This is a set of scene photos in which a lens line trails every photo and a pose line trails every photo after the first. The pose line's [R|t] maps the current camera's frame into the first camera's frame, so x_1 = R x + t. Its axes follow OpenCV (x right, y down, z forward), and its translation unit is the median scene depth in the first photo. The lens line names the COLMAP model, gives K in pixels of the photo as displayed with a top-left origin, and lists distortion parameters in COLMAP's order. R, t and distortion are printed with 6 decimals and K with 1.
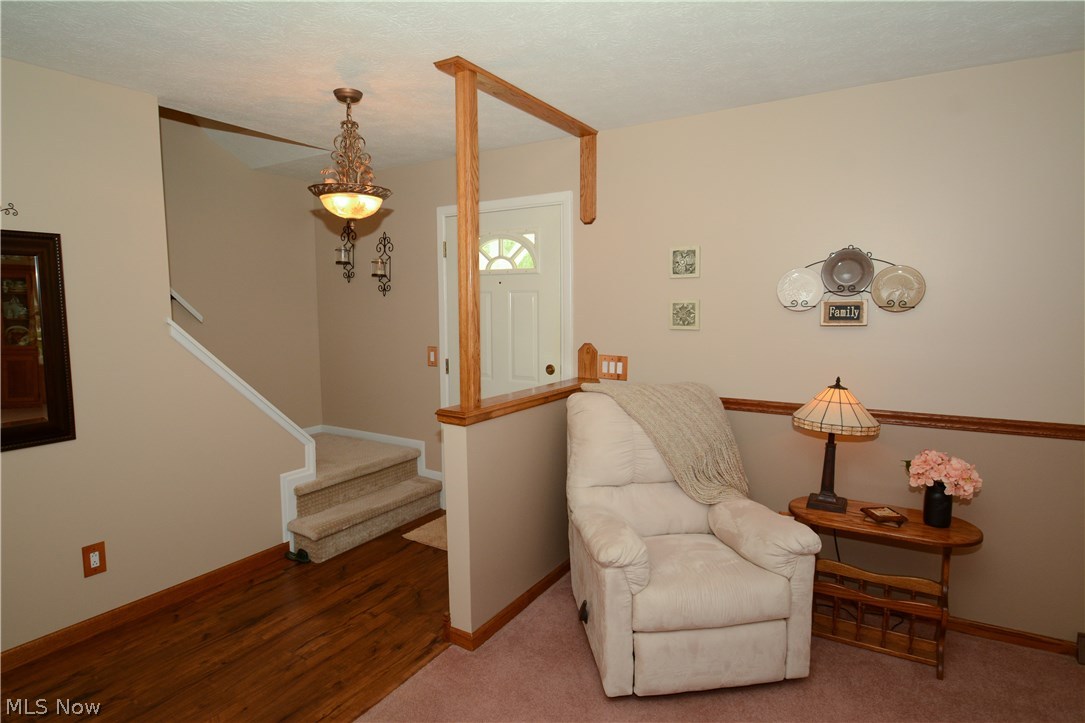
lens RADIAL K [[574.8, 0, 542.7], [0, 574.8, 354.8], [0, 0, 1]] dist [-0.003505, -0.001792]
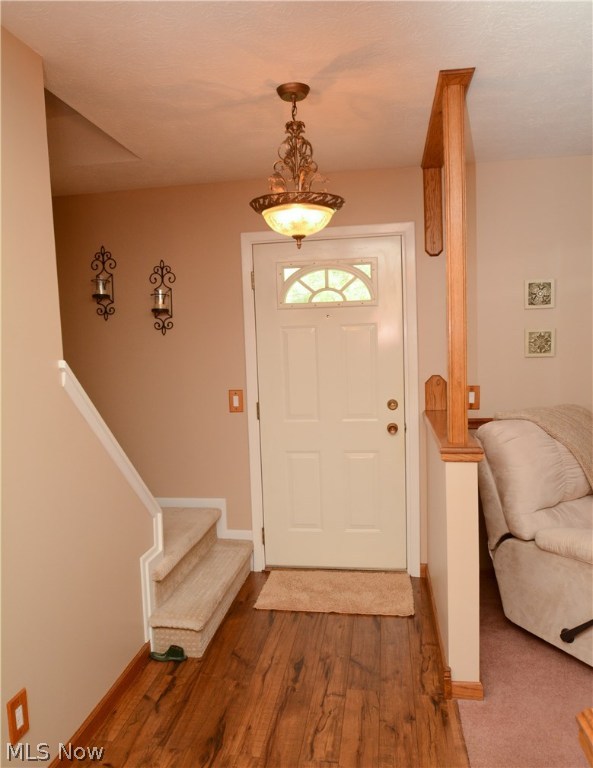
lens RADIAL K [[573.5, 0, 297.1], [0, 573.5, 390.4], [0, 0, 1]] dist [-0.044603, 0.013818]
pose [[0.919527, -0.057915, 0.388737, -0.551521], [0.063907, 0.997953, -0.002490, -0.006871], [-0.387796, 0.027133, 0.921346, 0.186773]]
